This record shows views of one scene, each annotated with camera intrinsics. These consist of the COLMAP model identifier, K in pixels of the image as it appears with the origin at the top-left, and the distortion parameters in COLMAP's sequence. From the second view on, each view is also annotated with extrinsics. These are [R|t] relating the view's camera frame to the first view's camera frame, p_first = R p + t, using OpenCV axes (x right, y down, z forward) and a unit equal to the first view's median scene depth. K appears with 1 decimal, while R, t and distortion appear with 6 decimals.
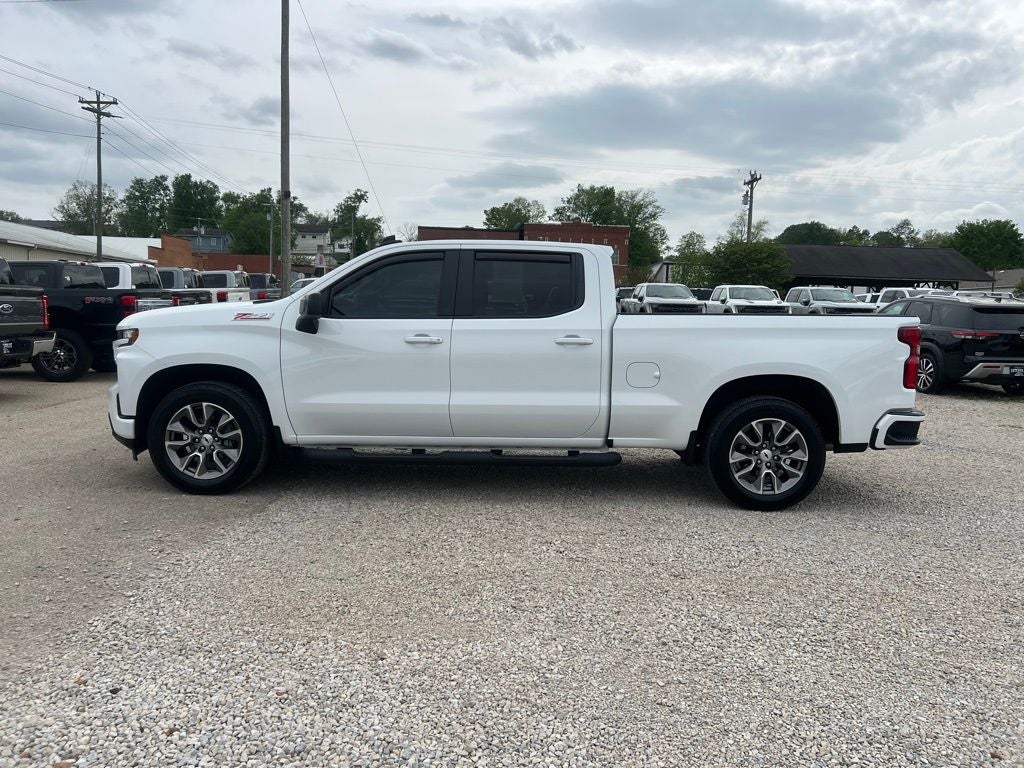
lens RADIAL K [[800.7, 0, 512.0], [0, 800.7, 384.0], [0, 0, 1]] dist [0.054343, -0.043761]
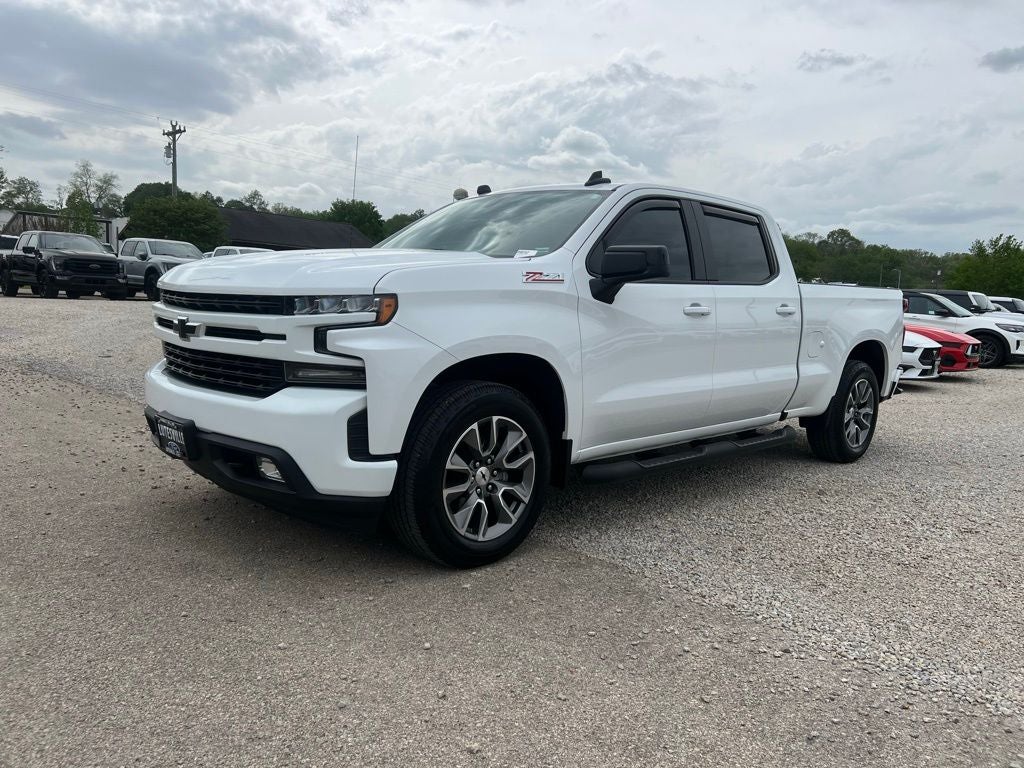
lens RADIAL K [[782.1, 0, 512.0], [0, 782.1, 384.0], [0, 0, 1]] dist [0.059319, -0.045256]
pose [[0.703274, -0.072853, 0.707176, -0.741315], [0.039546, 0.997204, 0.063404, -0.036122], [-0.709818, -0.016625, 0.704189, 0.536453]]
